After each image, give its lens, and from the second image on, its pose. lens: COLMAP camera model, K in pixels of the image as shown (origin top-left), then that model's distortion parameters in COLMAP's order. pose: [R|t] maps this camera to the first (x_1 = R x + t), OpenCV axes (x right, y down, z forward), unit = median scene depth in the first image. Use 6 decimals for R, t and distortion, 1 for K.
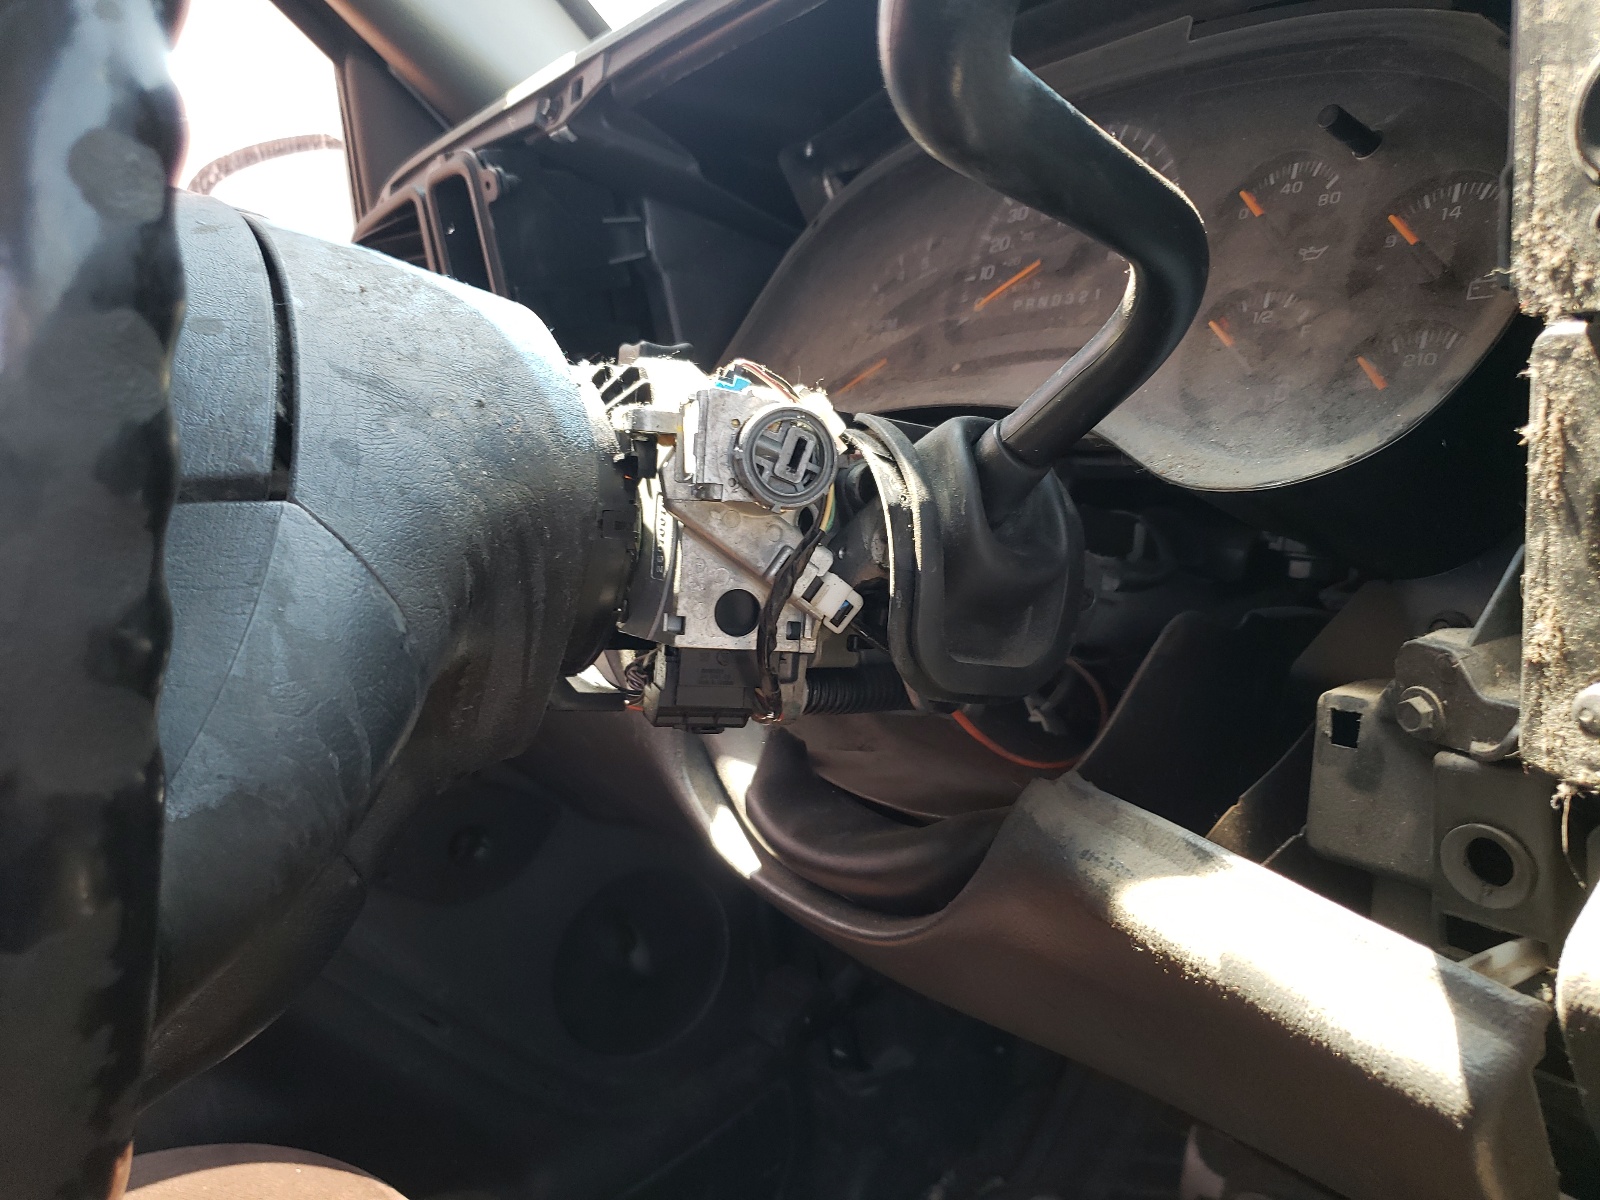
lens RADIAL K [[1215.1, 0, 806.2], [0, 1215.1, 601.0], [0, 0, 1]] dist [0.011355, 0.003004]
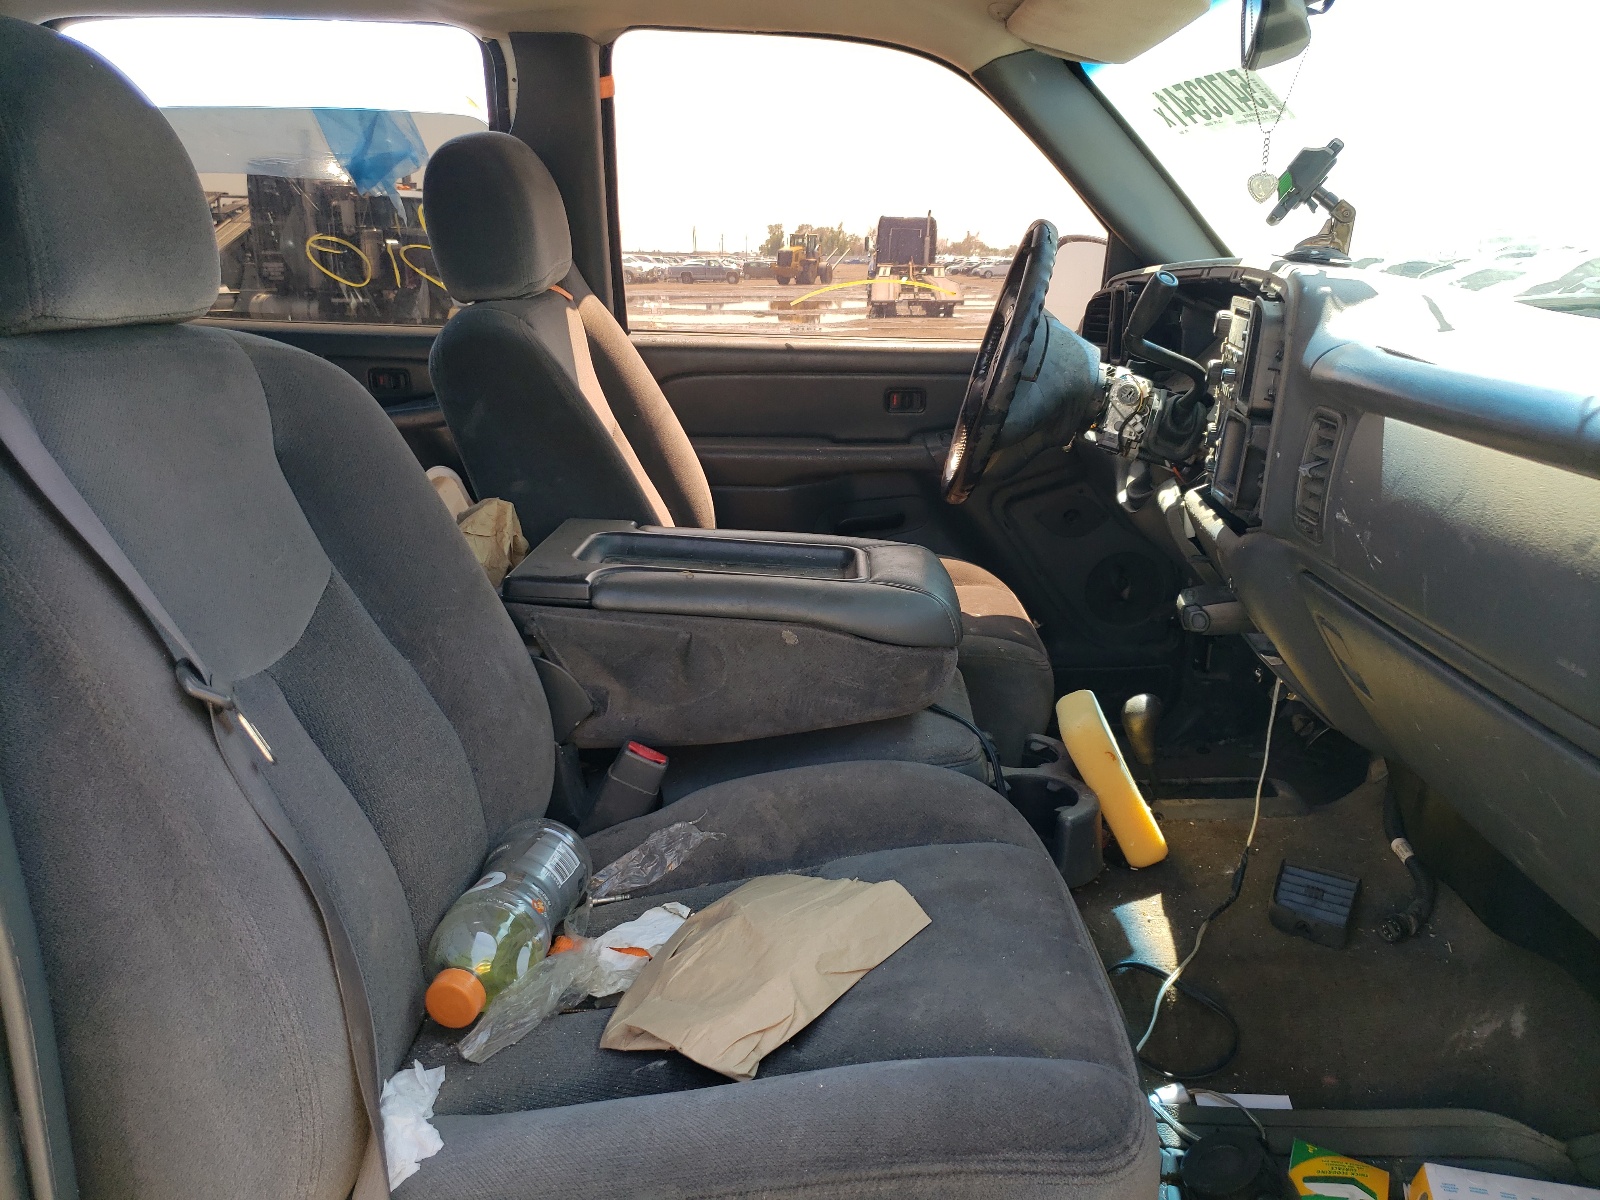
lens RADIAL K [[1215.1, 0, 806.2], [0, 1215.1, 601.0], [0, 0, 1]] dist [0.011355, 0.003004]
pose [[0.799825, 0.285476, -0.527999, 1.560131], [-0.244773, 0.958318, 0.147351, 0.246947], [0.548056, 0.011385, 0.836364, -3.353987]]
